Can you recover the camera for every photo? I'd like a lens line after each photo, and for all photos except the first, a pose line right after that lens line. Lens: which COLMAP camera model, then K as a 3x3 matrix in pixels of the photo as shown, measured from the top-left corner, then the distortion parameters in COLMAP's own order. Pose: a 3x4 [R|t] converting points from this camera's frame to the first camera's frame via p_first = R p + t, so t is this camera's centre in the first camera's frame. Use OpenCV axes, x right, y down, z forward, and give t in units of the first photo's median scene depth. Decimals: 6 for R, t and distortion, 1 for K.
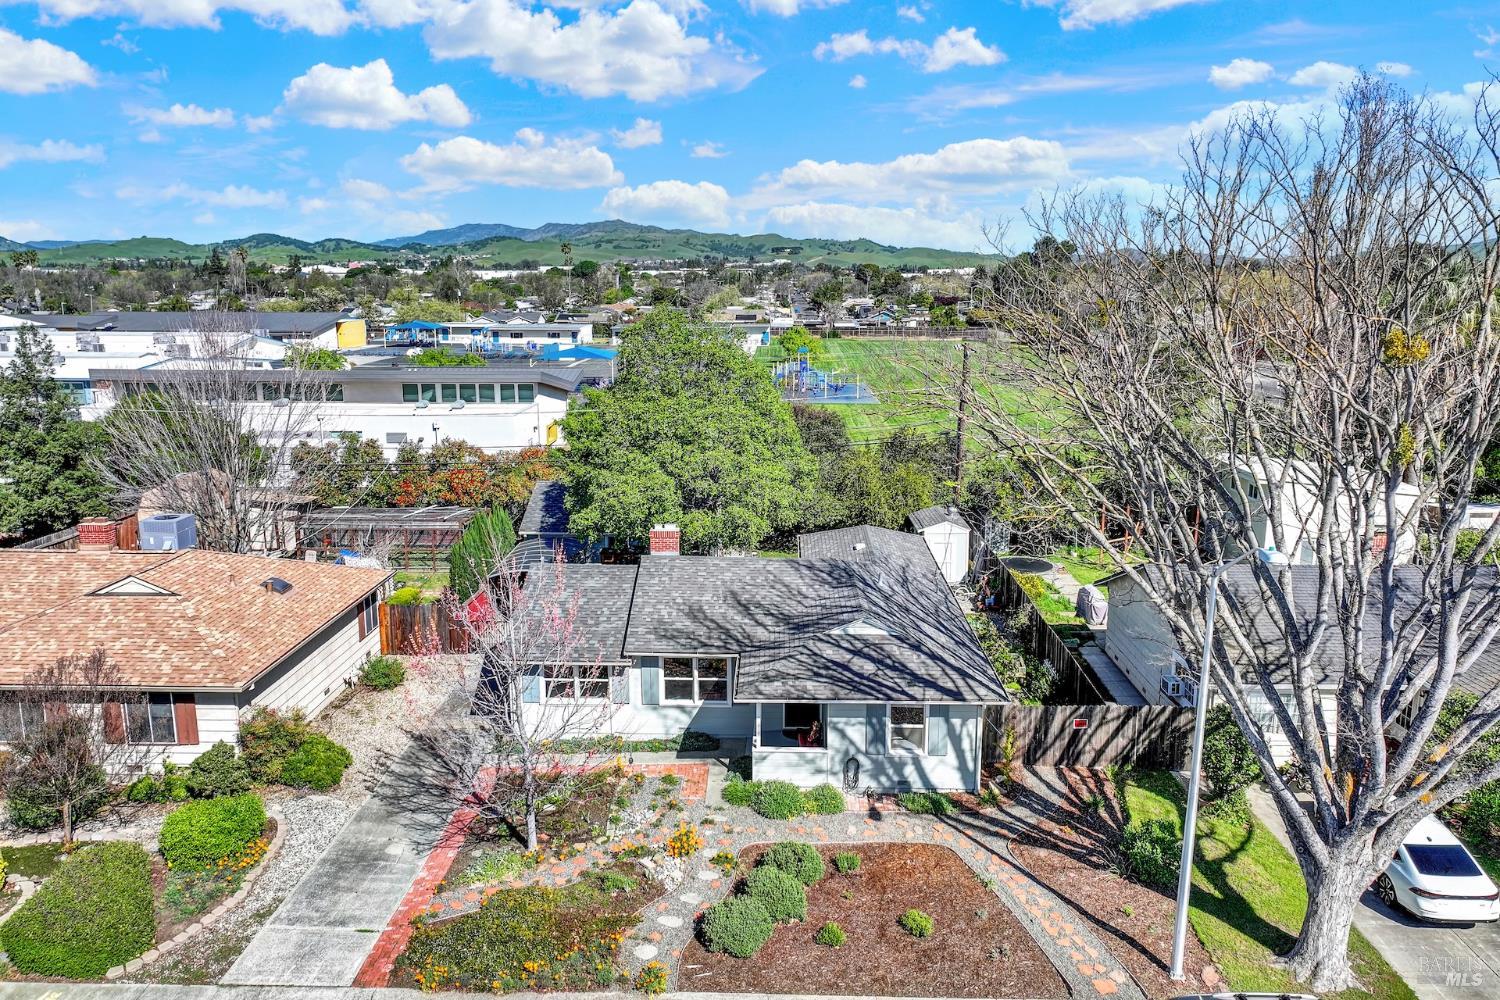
lens RADIAL K [[1052.2, 0, 745.5], [0, 1052.2, 454.0], [0, 0, 1]] dist [0.002665, 0.006892]
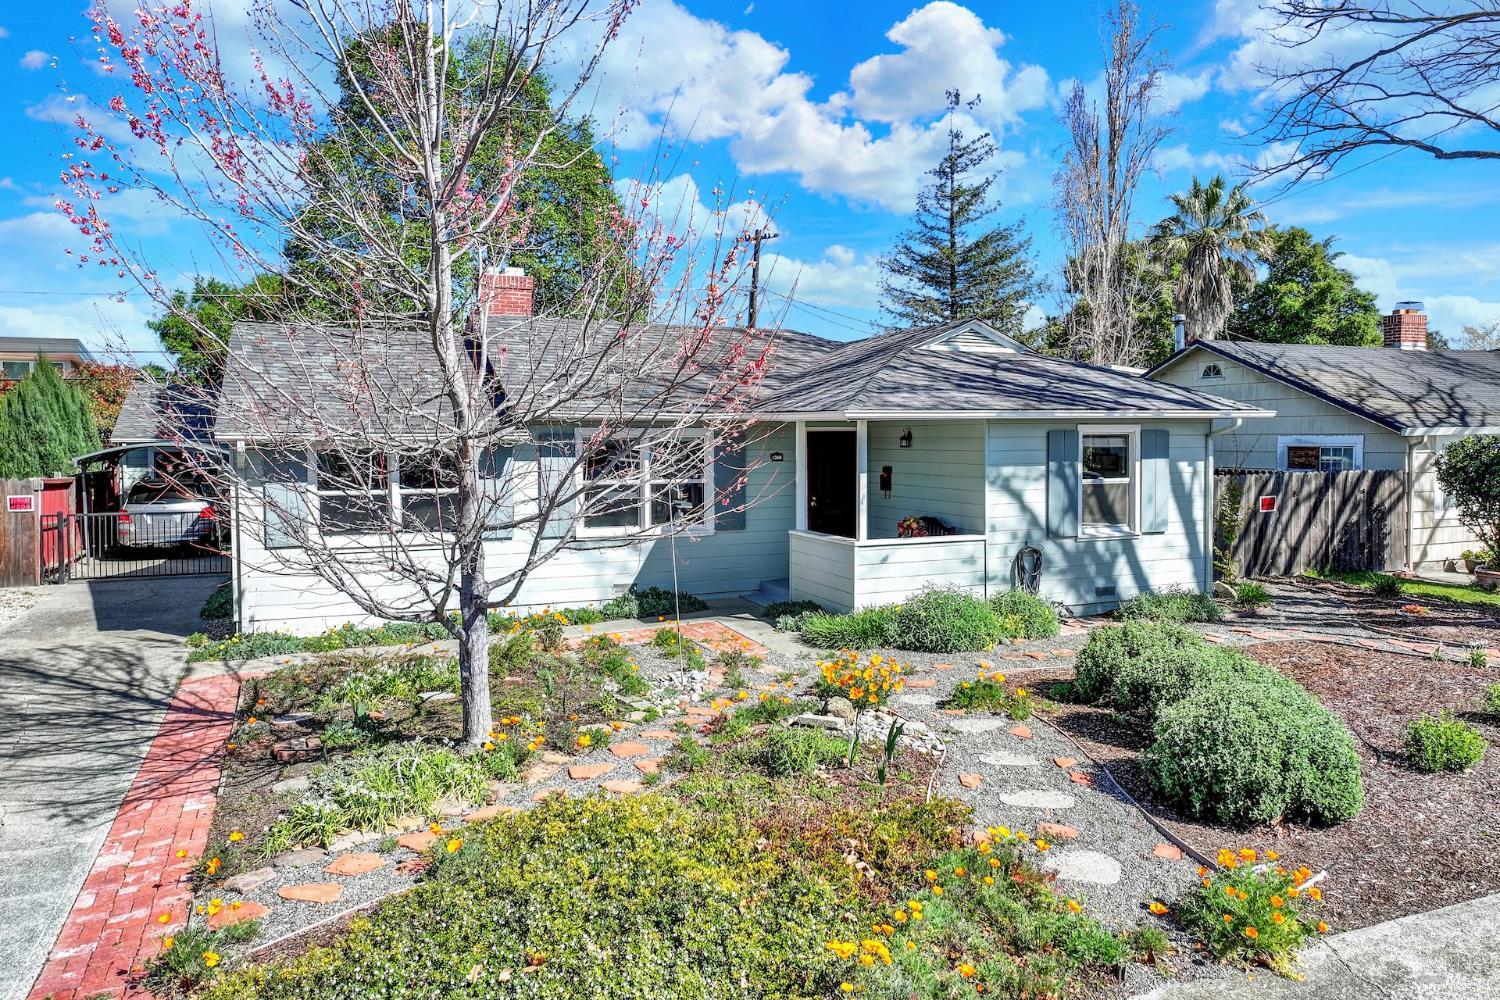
lens RADIAL K [[1075.3, 0, 743.6], [0, 1075.3, 445.4], [0, 0, 1]] dist [-0.012759, -0.002395]
pose [[0.909993, -0.006798, 0.414568, -0.237341], [0.071520, 0.987452, -0.140797, 0.299802], [-0.408409, 0.157774, 0.899060, 0.573689]]
